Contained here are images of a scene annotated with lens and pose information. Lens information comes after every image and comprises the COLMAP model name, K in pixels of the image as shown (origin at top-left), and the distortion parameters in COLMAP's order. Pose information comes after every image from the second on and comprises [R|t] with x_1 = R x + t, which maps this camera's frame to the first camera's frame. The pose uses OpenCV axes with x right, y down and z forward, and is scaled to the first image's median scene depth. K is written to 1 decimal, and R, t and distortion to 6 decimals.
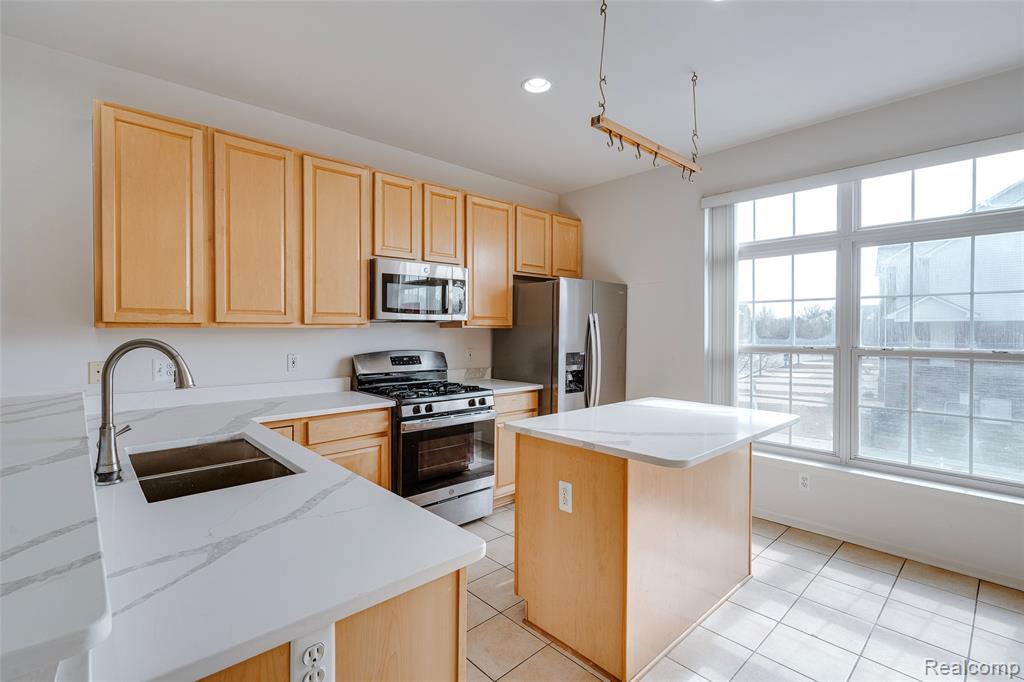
lens RADIAL K [[484.5, 0, 513.4], [0, 484.5, 331.4], [0, 0, 1]] dist [-0.000418, 0.000790]
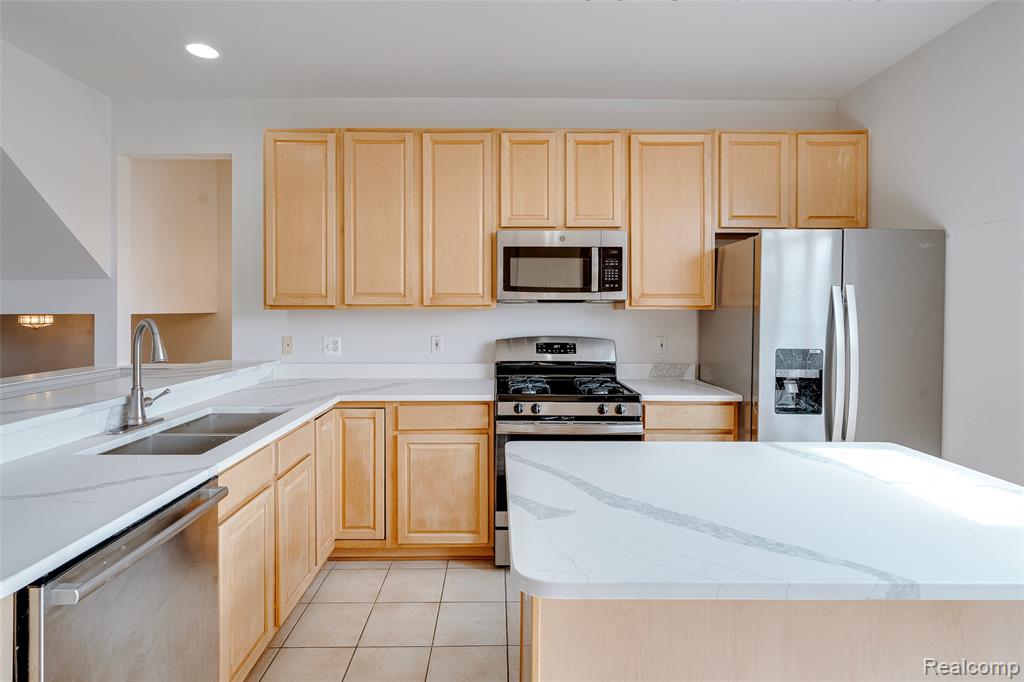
lens RADIAL K [[508.4, 0, 491.4], [0, 508.4, 311.5], [0, 0, 1]] dist [-0.004465, 0.001822]
pose [[0.732331, 0.000725, -0.680949, 0.302480], [-0.002816, 0.999994, -0.001964, -0.001695], [0.680943, 0.003356, 0.732328, 0.281244]]
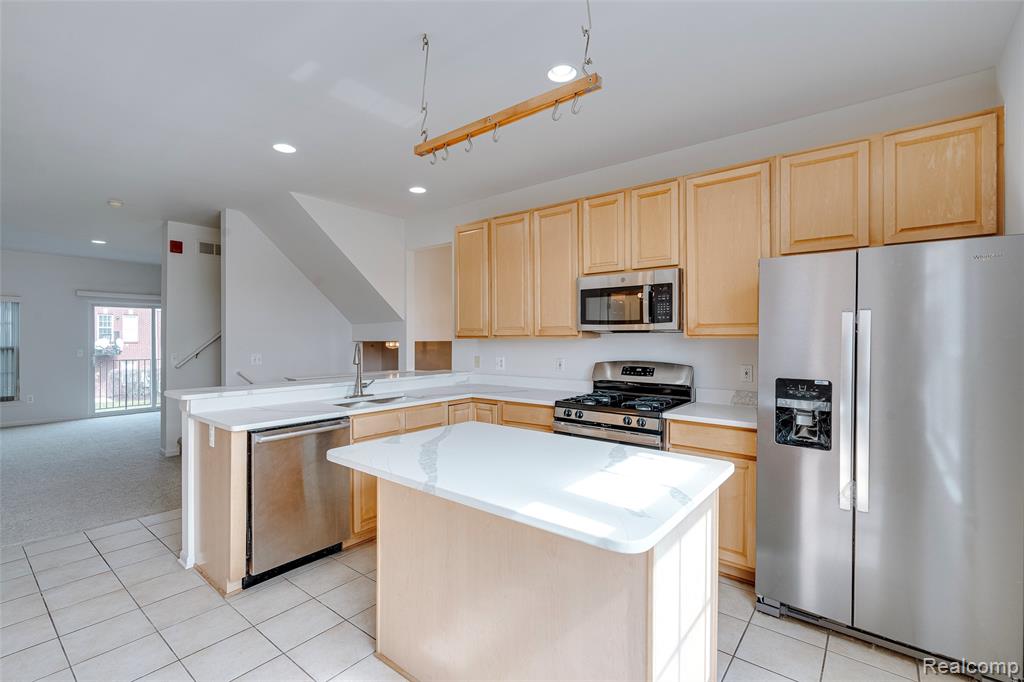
lens RADIAL K [[462.0, 0, 503.8], [0, 462.0, 340.0], [0, 0, 1]] dist [-0.005368, 0.000772]
pose [[0.139474, 0.000347, -0.990226, 0.687723], [-0.005651, 0.999984, -0.000446, -0.001992], [0.990210, 0.005658, 0.139474, 0.605822]]
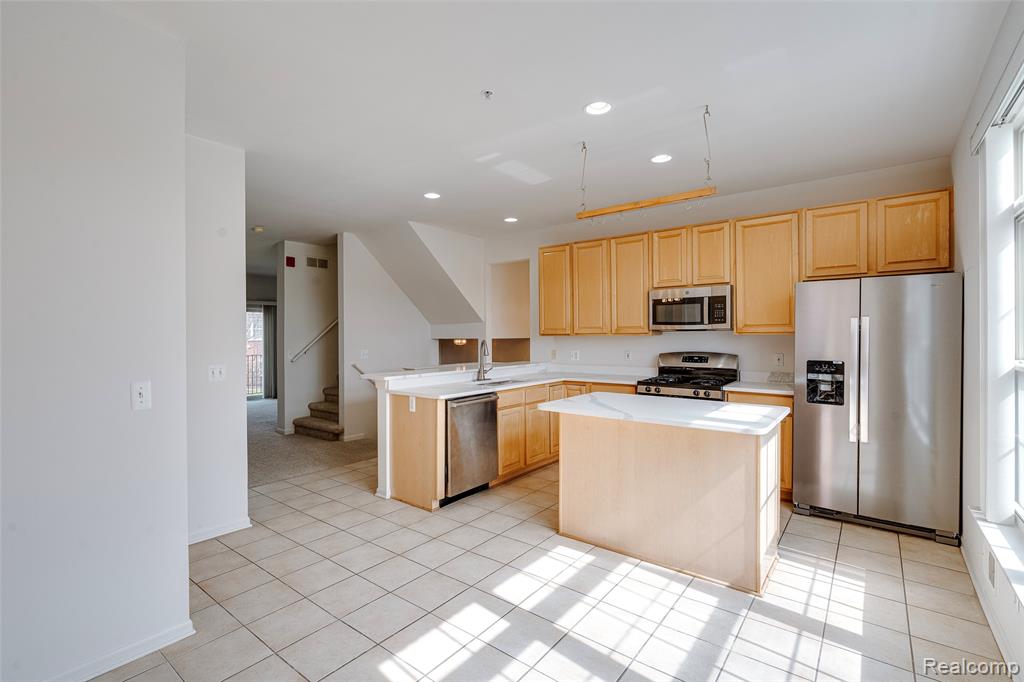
lens RADIAL K [[462.0, 0, 494.9], [0, 462.0, 340.6], [0, 0, 1]] dist [-0.005368, 0.000772]
pose [[0.137516, 0.005558, -0.990484, 0.984912], [-0.000364, 0.999984, 0.005561, 0.000871], [0.990499, -0.000404, 0.137516, 0.279163]]
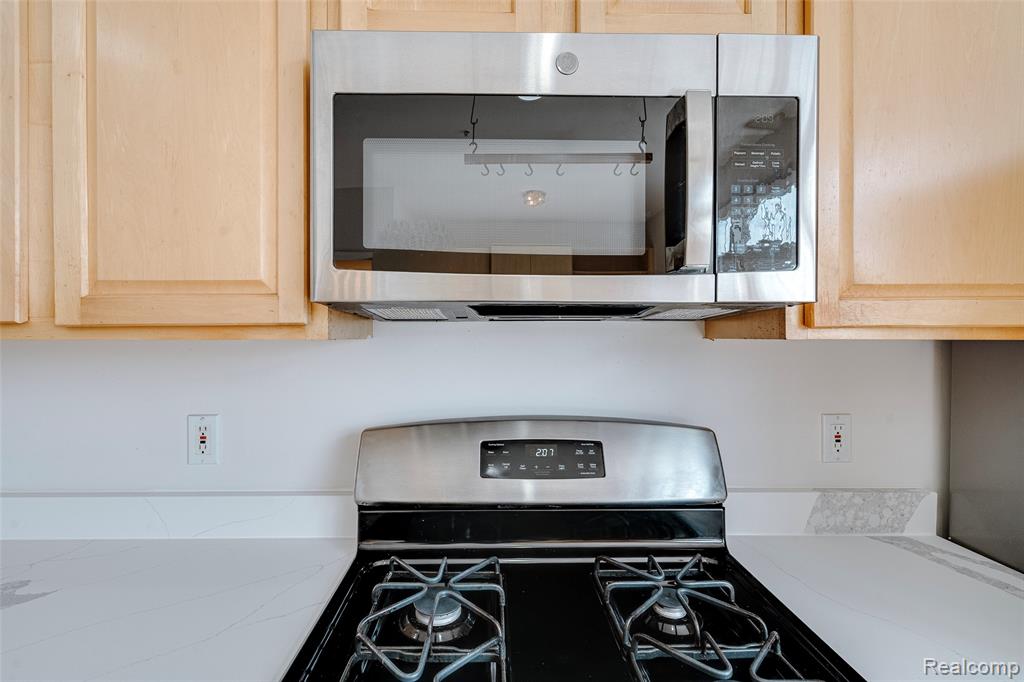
lens RADIAL K [[484.5, 0, 501.7], [0, 484.5, 348.9], [0, 0, 1]] dist [-0.000418, 0.000790]
pose [[0.746402, 0.019948, -0.665196, -0.059619], [-0.003651, 0.999658, 0.025881, -0.008529], [0.665485, -0.016890, 0.746220, 0.795031]]
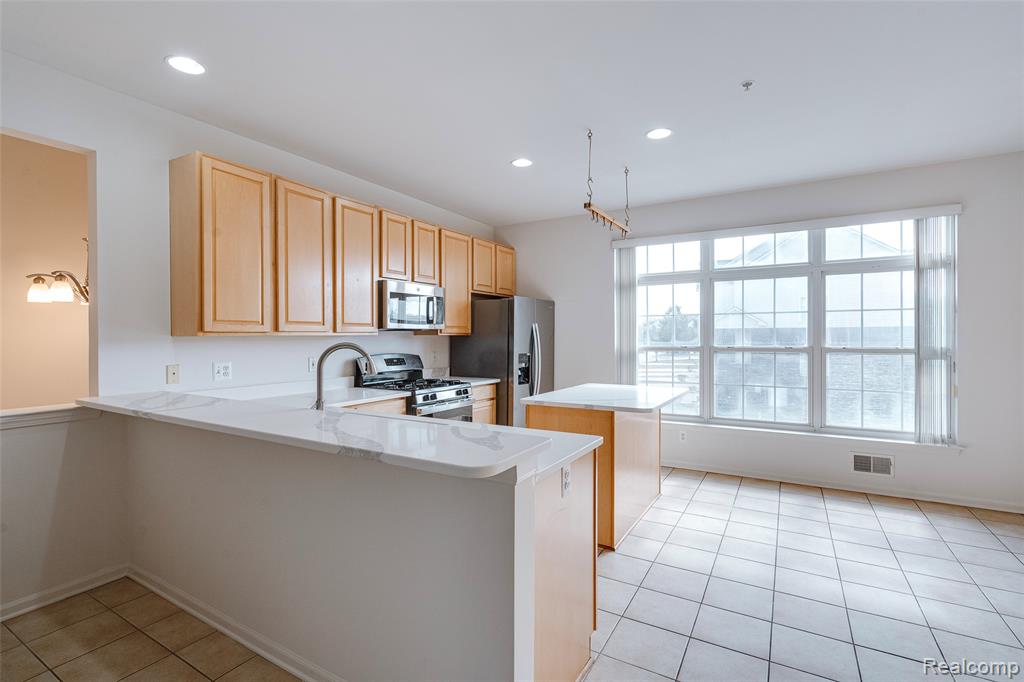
lens RADIAL K [[484.5, 0, 510.7], [0, 484.5, 336.4], [0, 0, 1]] dist [-0.000418, 0.000790]
pose [[0.960860, -0.005448, 0.276981, -0.286313], [0.007148, 0.999961, -0.005129, 0.003594], [-0.276943, 0.006908, 0.960862, -0.258548]]
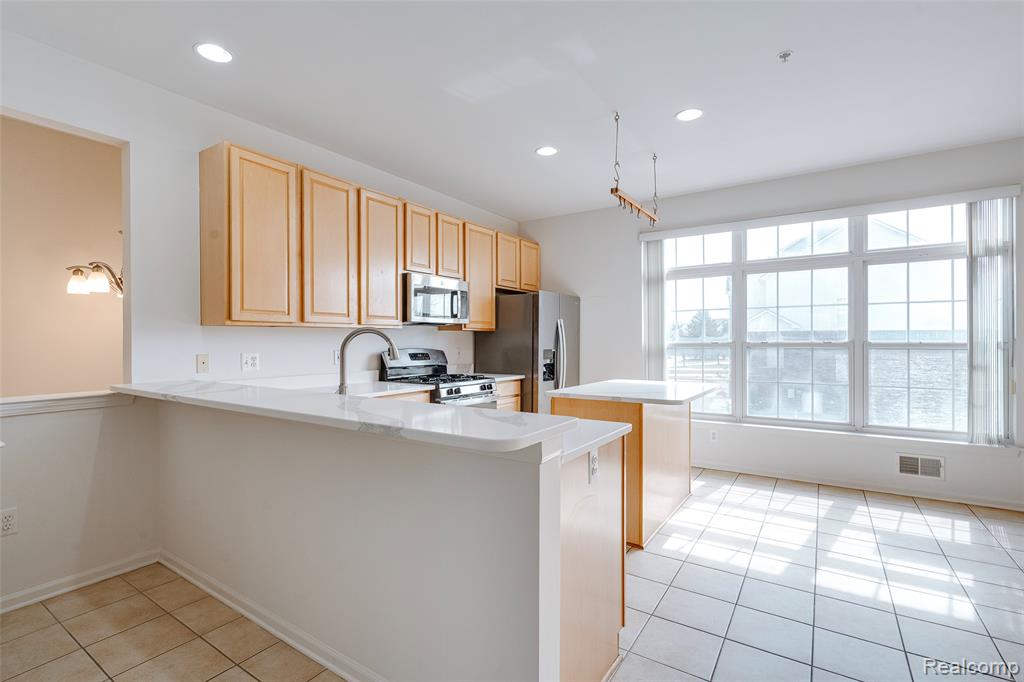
lens RADIAL K [[484.5, 0, 508.5], [0, 484.5, 338.2], [0, 0, 1]] dist [-0.000418, 0.000790]
pose [[0.974680, -0.003761, 0.223571, -0.281958], [0.006426, 0.999917, -0.011193, 0.029455], [-0.223510, 0.012347, 0.974623, -0.241466]]
